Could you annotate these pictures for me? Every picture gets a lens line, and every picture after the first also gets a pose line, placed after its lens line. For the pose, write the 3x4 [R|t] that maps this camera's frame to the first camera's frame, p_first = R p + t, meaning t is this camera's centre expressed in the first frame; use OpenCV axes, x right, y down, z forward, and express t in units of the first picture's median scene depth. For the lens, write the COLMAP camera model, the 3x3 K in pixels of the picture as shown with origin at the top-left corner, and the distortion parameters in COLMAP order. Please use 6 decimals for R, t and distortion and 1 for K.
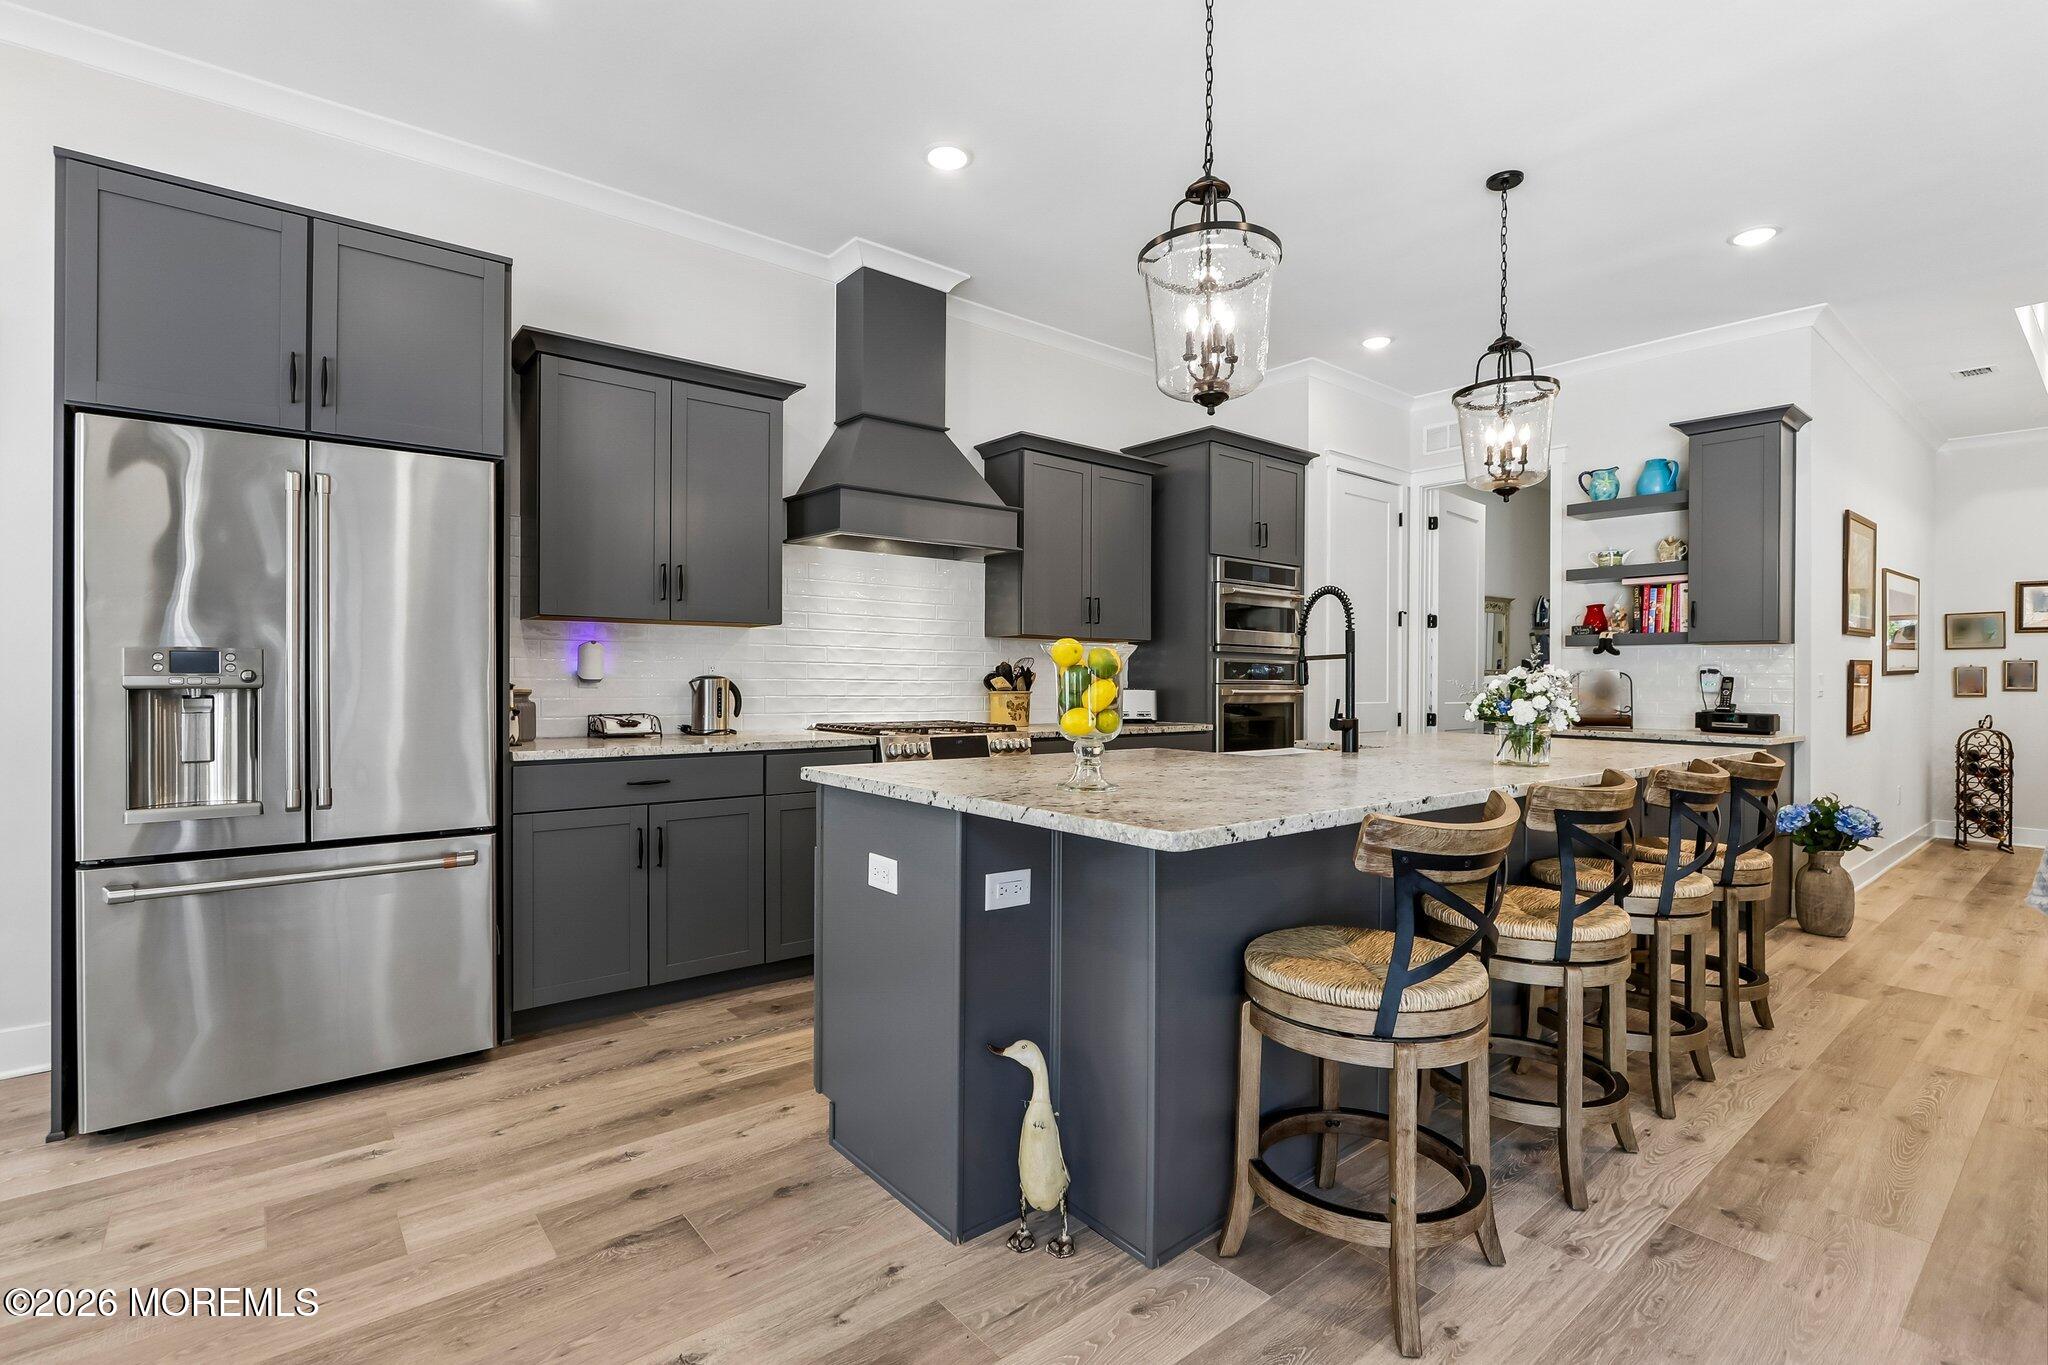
lens RADIAL K [[949.1, 0, 1024.0], [0, 949.1, 682.5], [0, 0, 1]] dist [-0.009746, 0.001042]
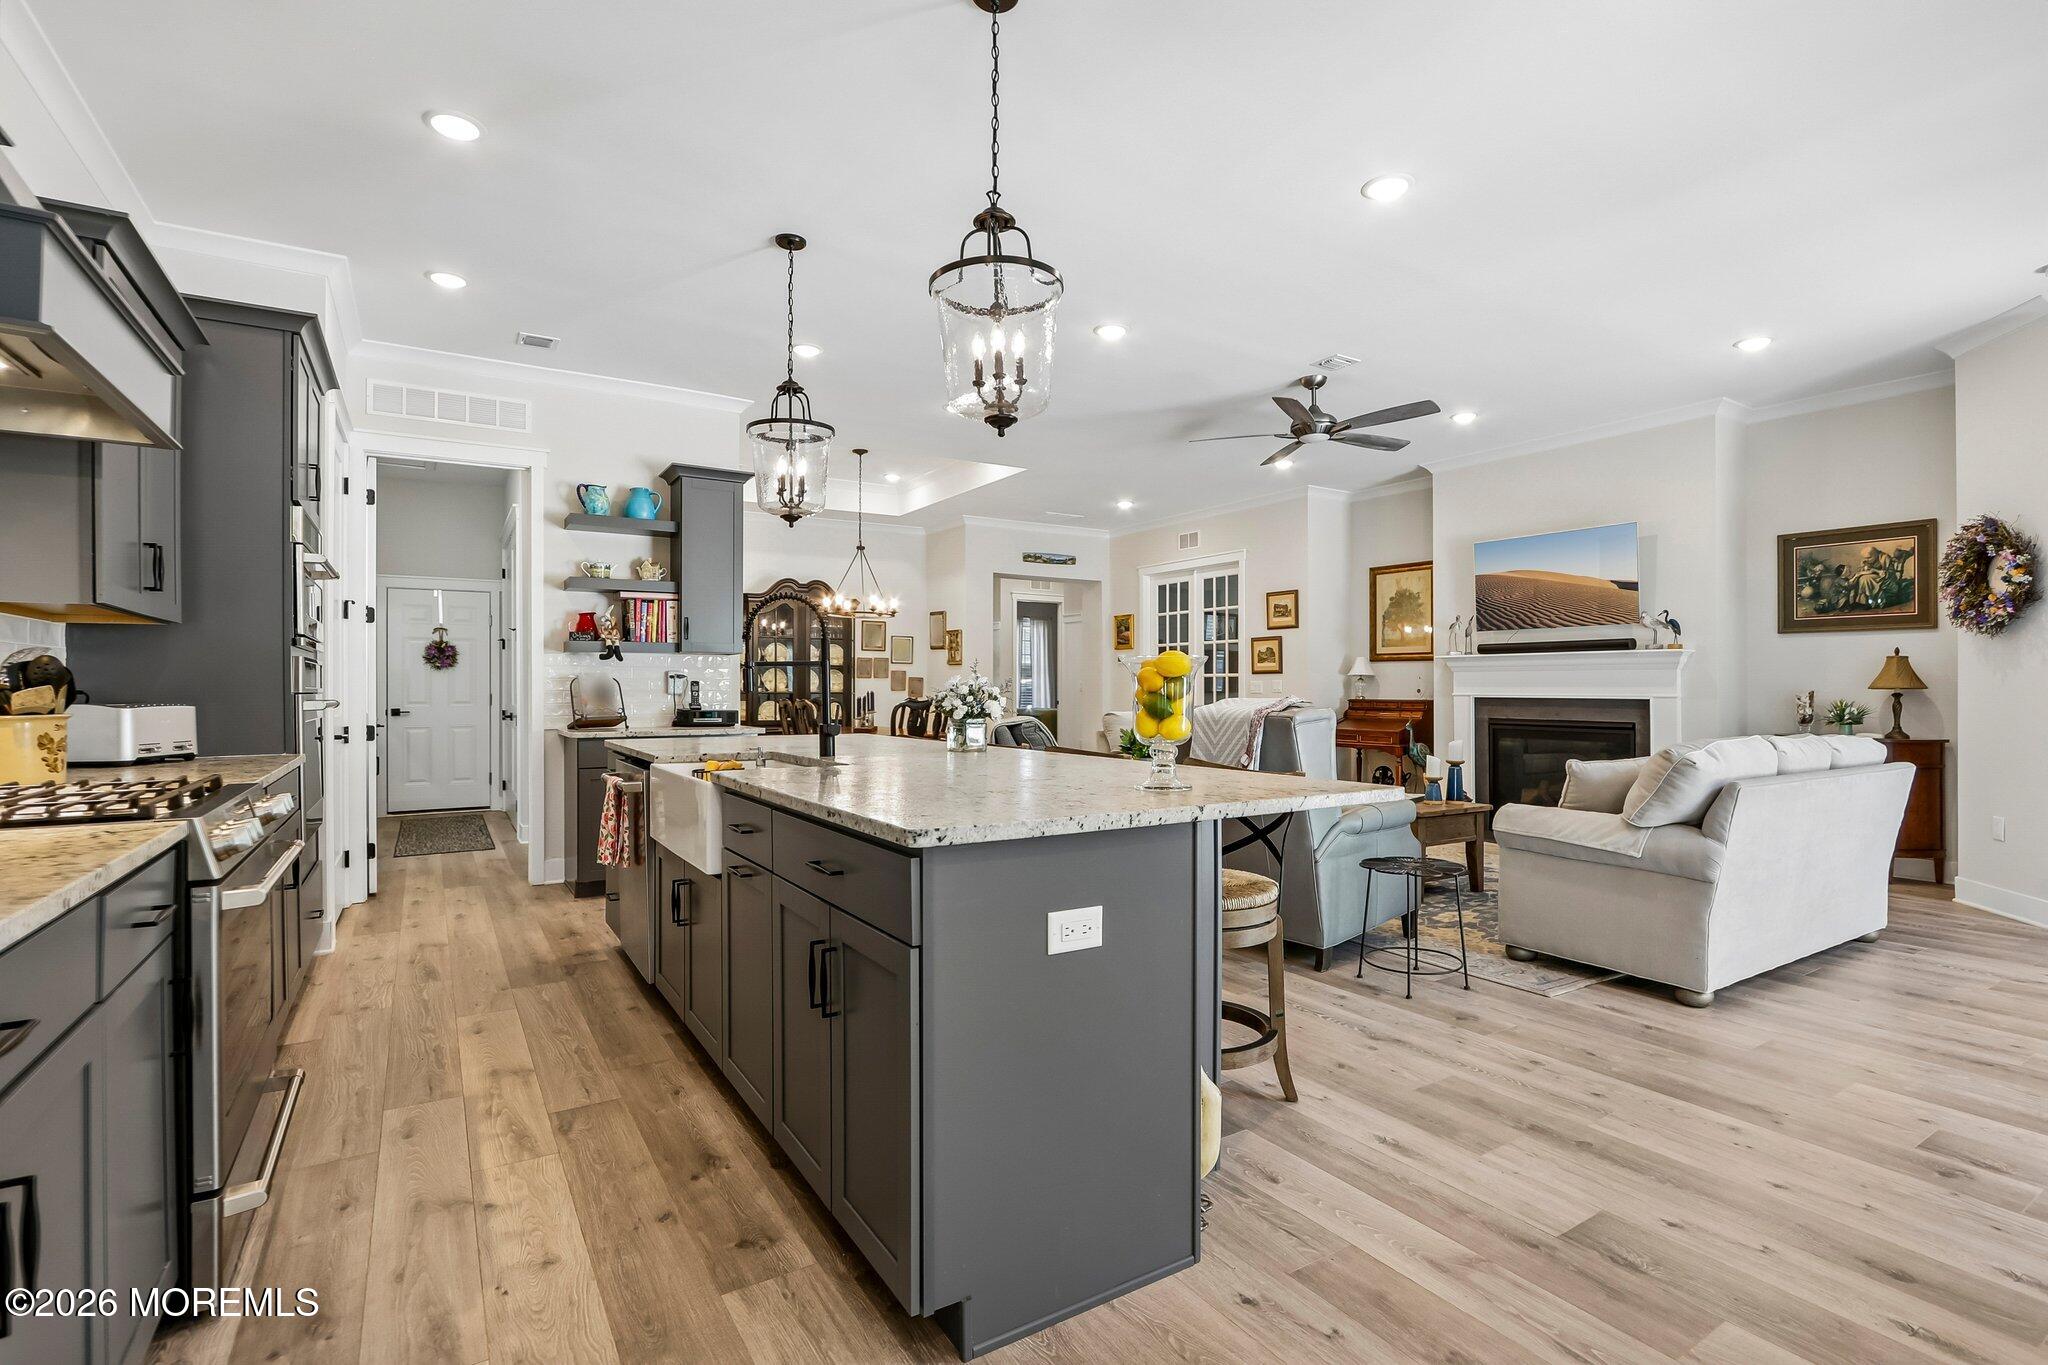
lens RADIAL K [[960.6, 0, 1031.2], [0, 960.6, 683.4], [0, 0, 1]] dist [-0.011592, 0.000905]
pose [[0.127833, -0.005667, 0.991780, -0.402051], [0.006064, 0.999969, 0.004932, -0.005762], [-0.991777, 0.005383, 0.127864, 0.387402]]
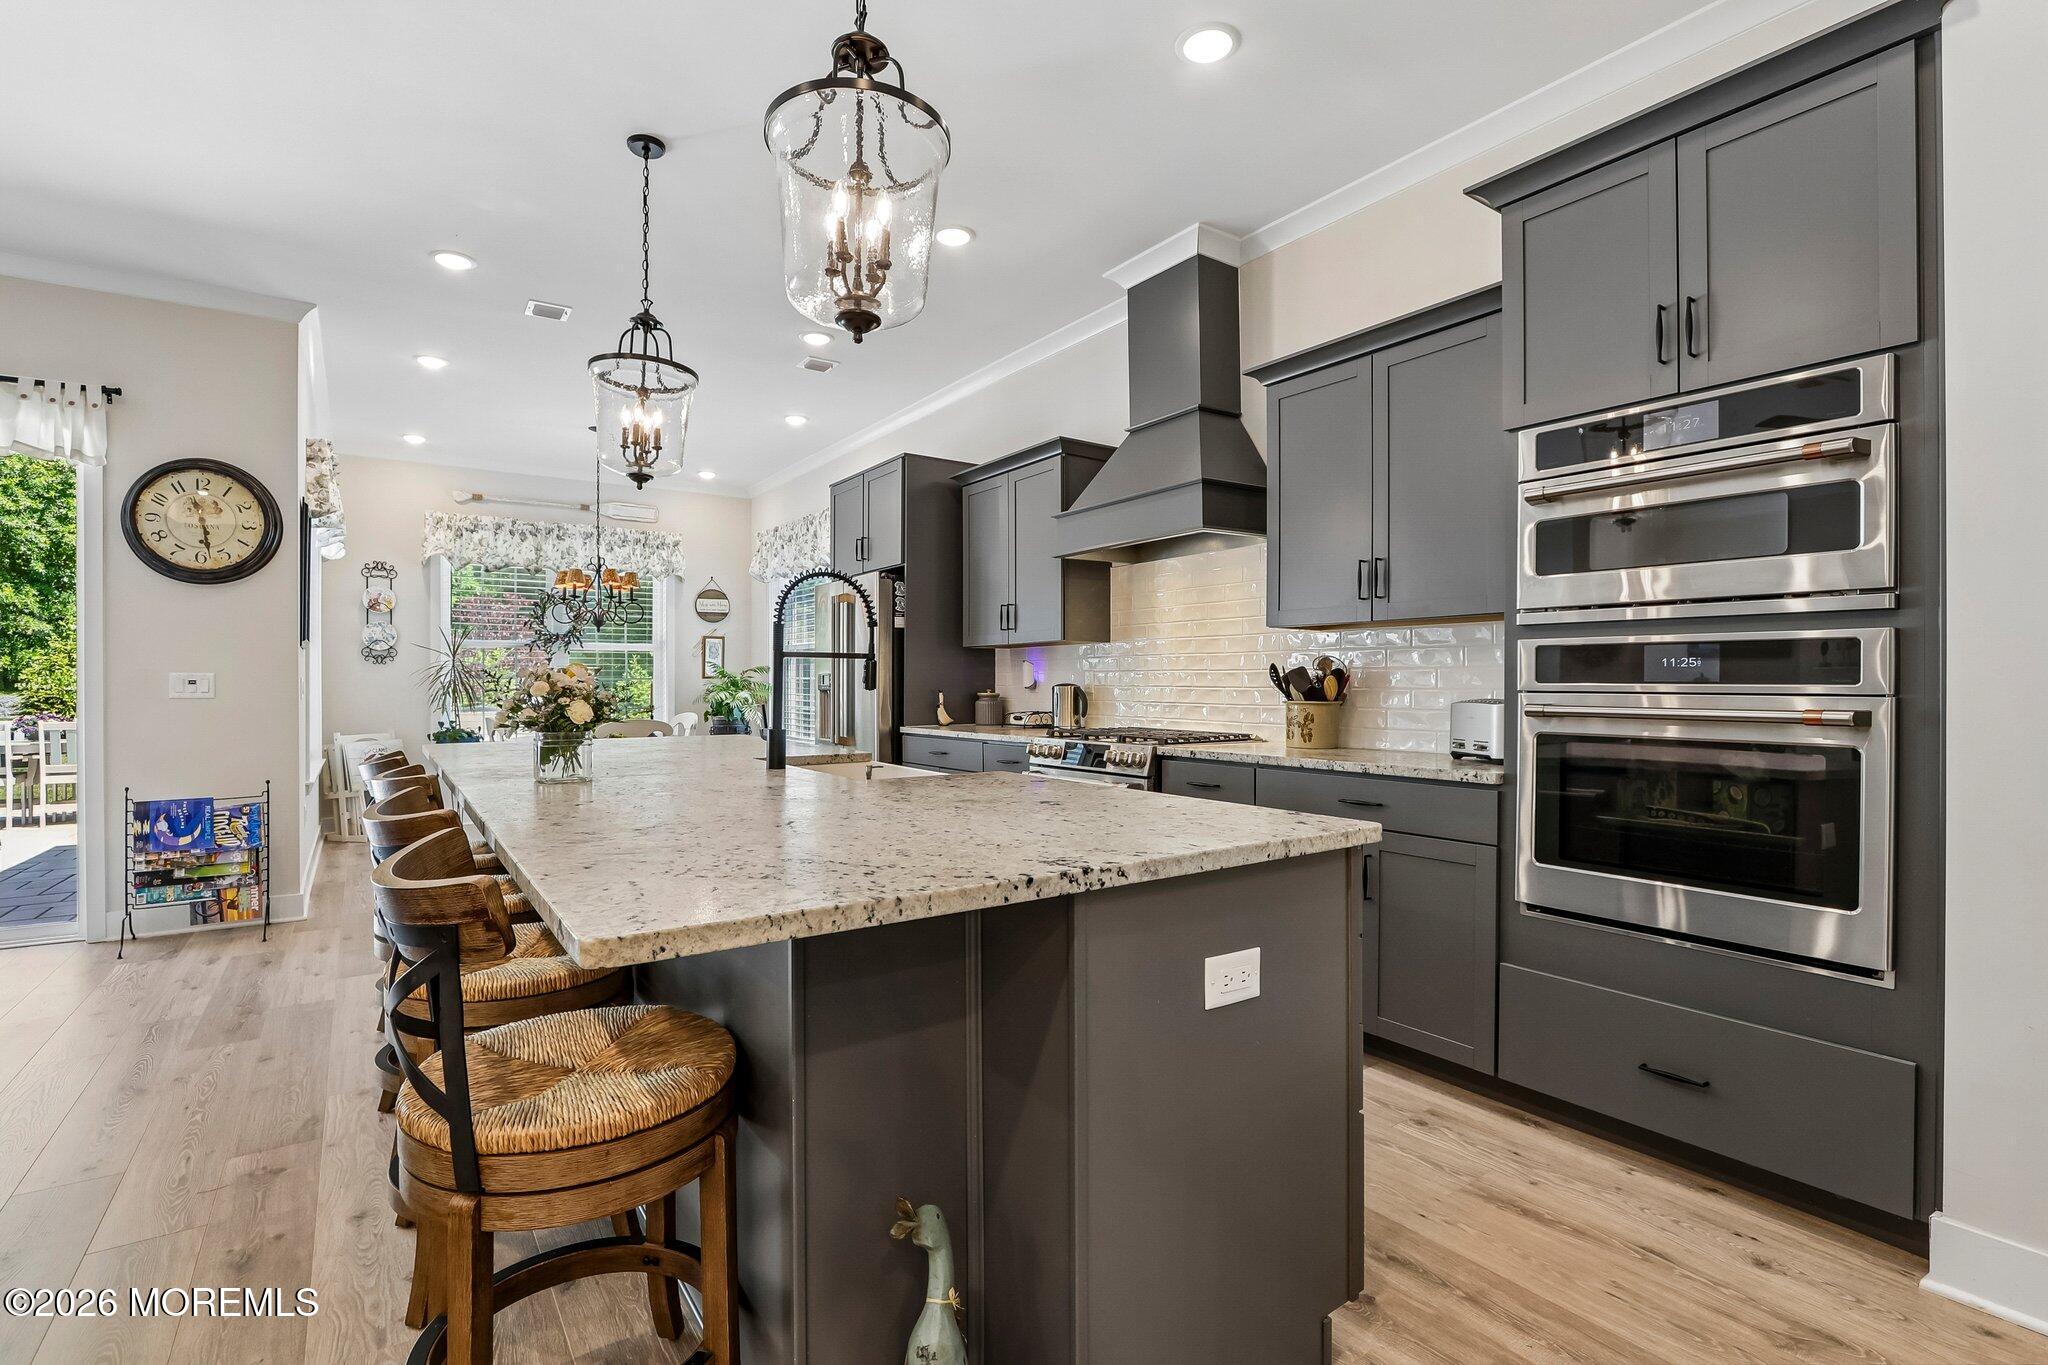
lens RADIAL K [[937.5, 0, 1009.6], [0, 937.5, 683.3], [0, 0, 1]] dist [-0.018369, 0.002237]
pose [[-0.084800, -0.007976, -0.996366, 0.693134], [-0.004747, 0.999960, -0.007601, 0.001930], [0.996387, 0.004086, -0.084835, 0.766352]]
